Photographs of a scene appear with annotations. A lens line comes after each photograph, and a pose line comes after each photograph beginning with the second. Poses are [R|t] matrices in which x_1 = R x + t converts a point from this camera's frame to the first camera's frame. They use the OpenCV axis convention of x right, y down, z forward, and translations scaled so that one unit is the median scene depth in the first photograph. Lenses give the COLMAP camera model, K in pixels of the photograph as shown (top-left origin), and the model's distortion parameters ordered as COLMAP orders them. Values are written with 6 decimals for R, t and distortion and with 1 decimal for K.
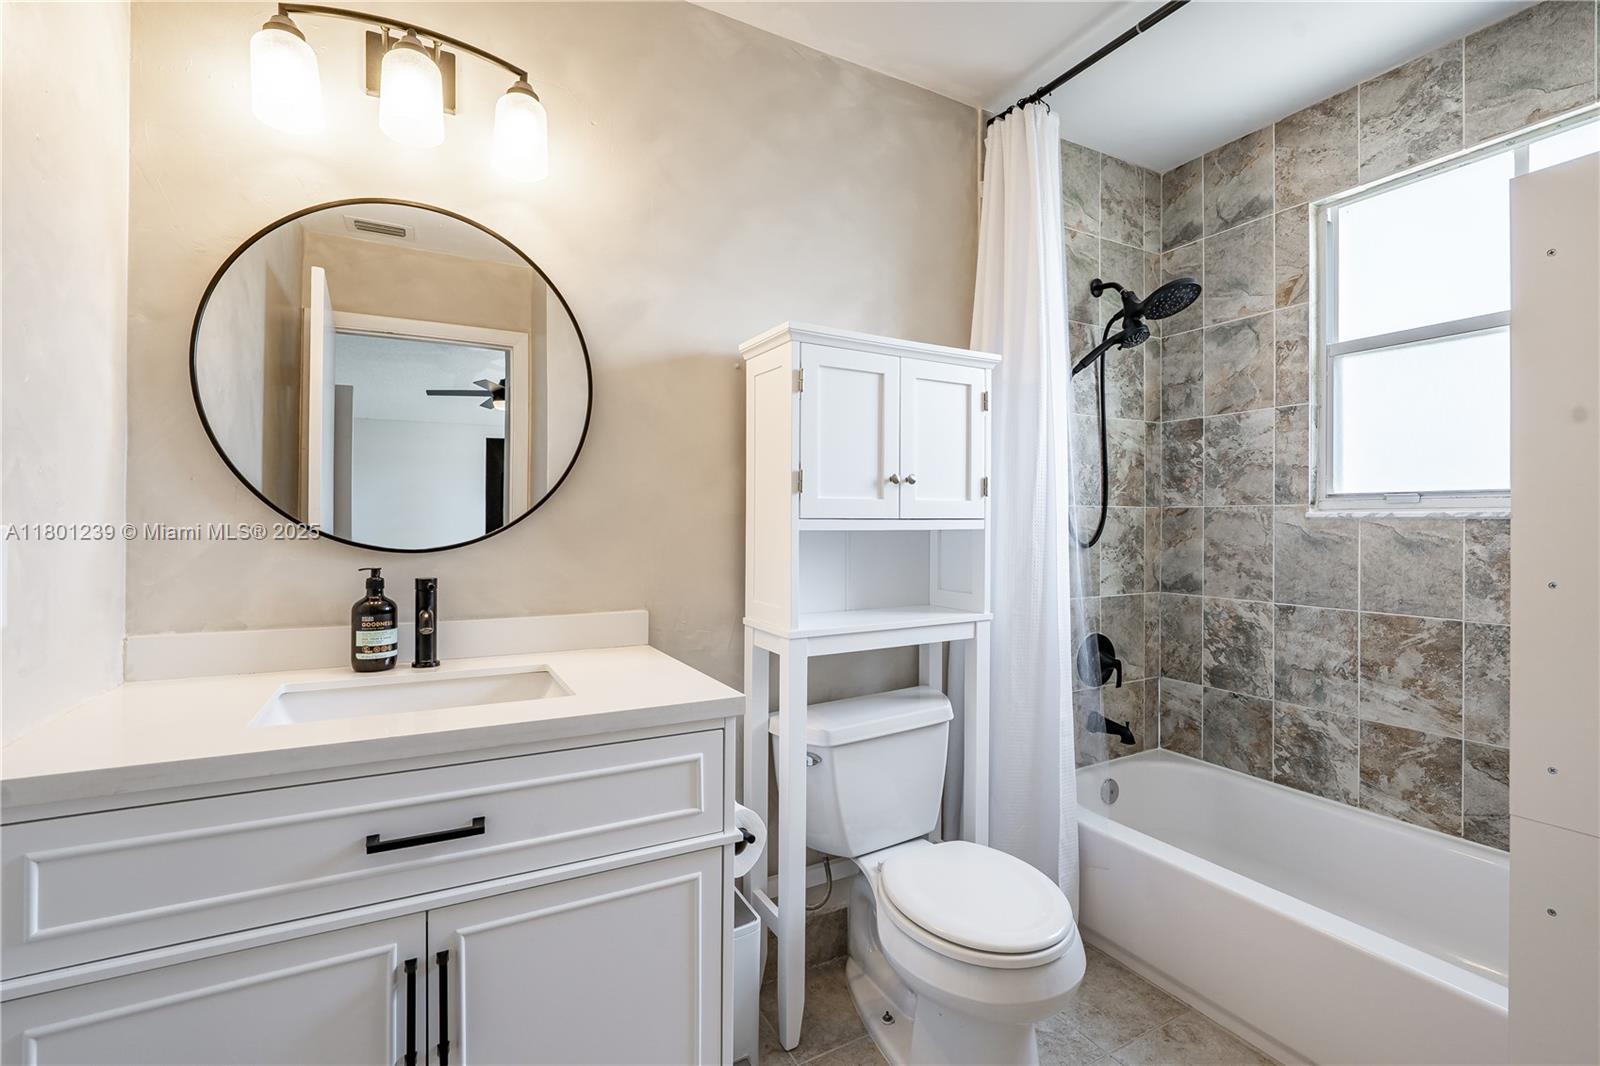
lens RADIAL K [[716.5, 0, 798.8], [0, 716.5, 524.8], [0, 0, 1]] dist [0.002310, 0.000061]
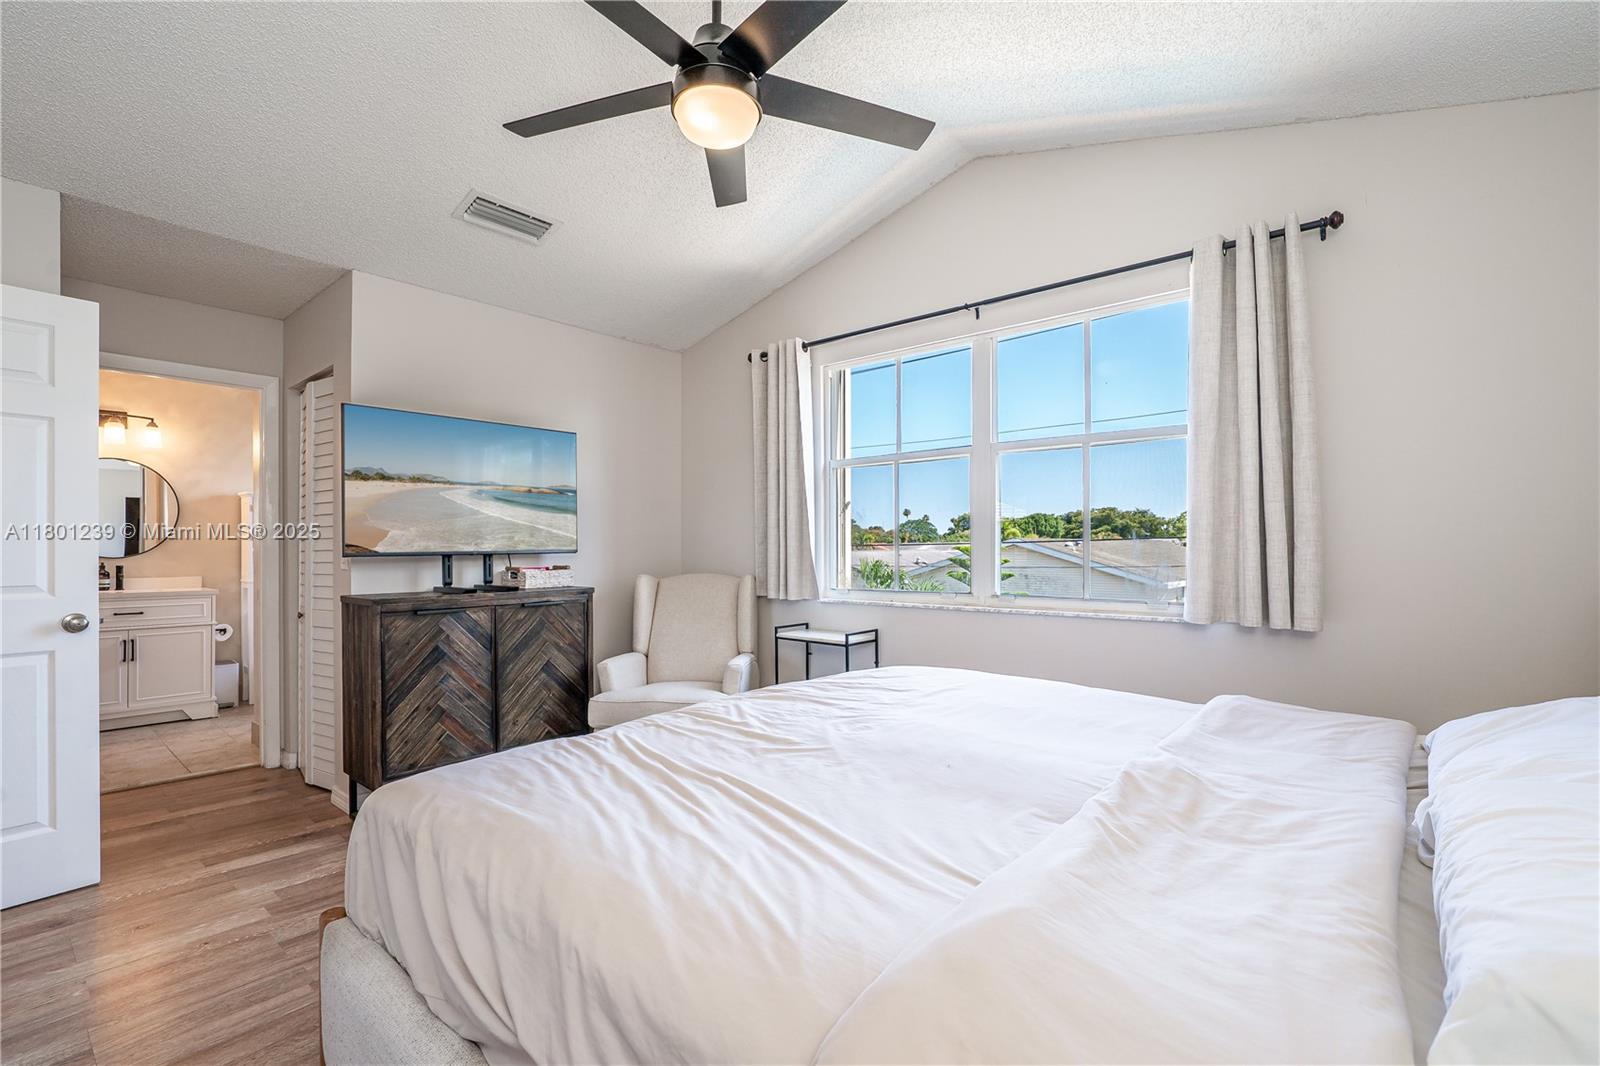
lens RADIAL K [[716.5, 0, 800.1], [0, 716.5, 542.2], [0, 0, 1]] dist [0.002310, 0.000061]
pose [[0.935155, -0.010121, 0.354095, 1.299604], [0.011565, 0.999931, -0.001962, 0.004021], [-0.354051, 0.005930, 0.935207, -3.323144]]
